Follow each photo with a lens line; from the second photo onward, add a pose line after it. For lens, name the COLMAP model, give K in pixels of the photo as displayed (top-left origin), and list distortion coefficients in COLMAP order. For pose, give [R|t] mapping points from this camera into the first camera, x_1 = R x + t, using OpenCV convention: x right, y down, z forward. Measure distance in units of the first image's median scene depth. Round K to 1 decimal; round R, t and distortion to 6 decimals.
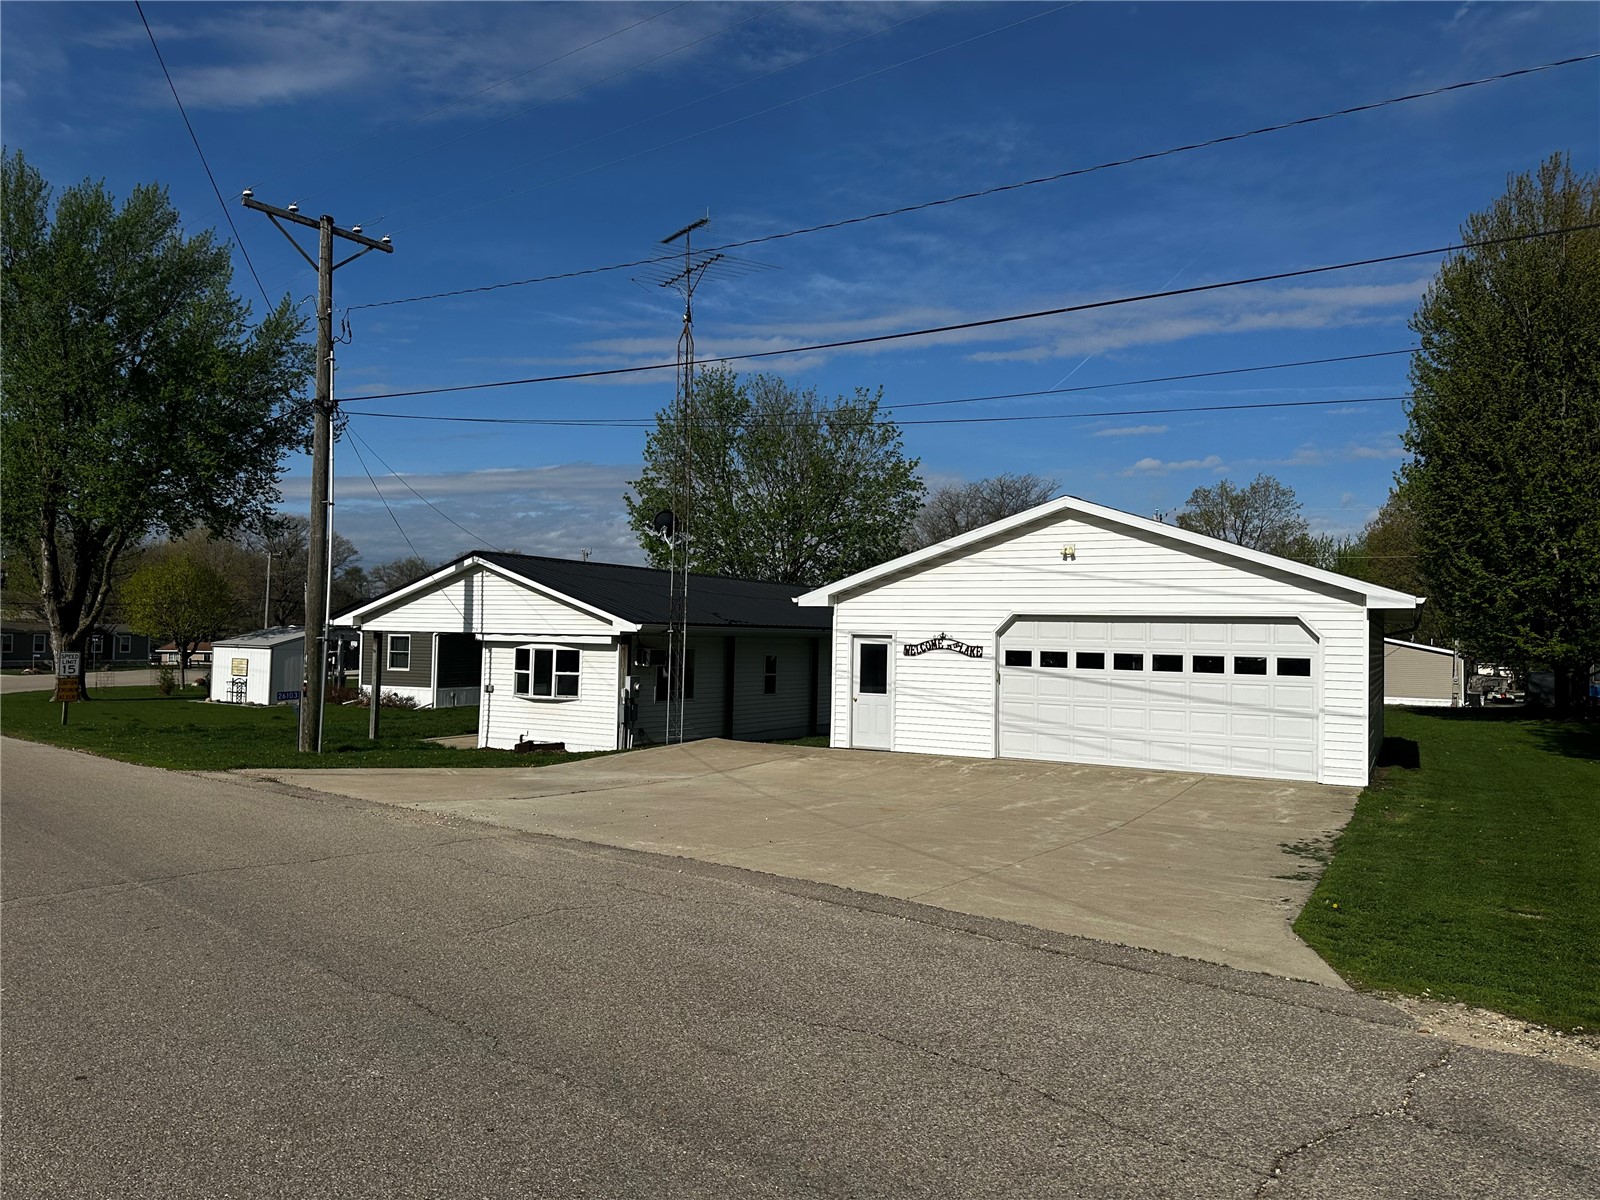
lens RADIAL K [[1115.1, 0, 811.8], [0, 1115.1, 598.9], [0, 0, 1]] dist [0.133311, -0.209643]
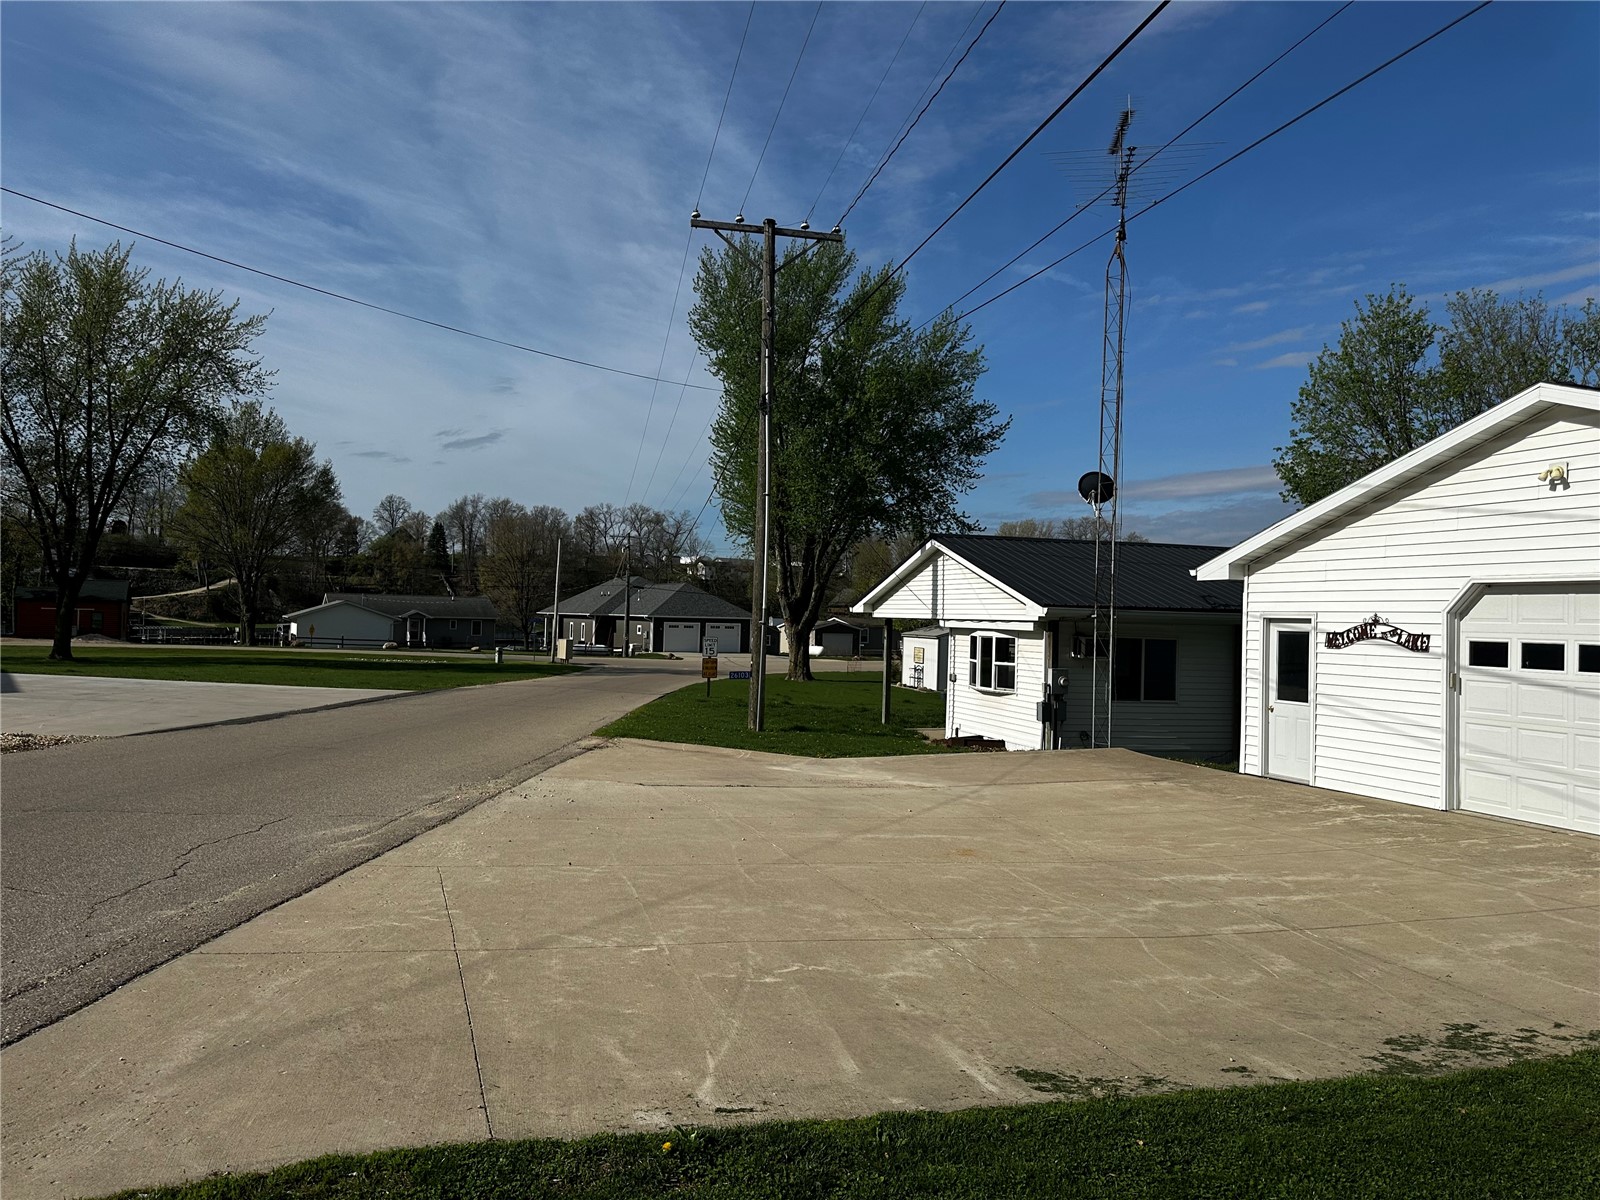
lens RADIAL K [[1115.1, 0, 811.8], [0, 1115.1, 598.9], [0, 0, 1]] dist [0.133311, -0.209643]
pose [[0.744564, -0.012609, -0.667432, 0.305023], [0.012500, 0.999910, -0.004946, 0.019486], [0.667434, -0.004660, 0.744655, 0.261905]]
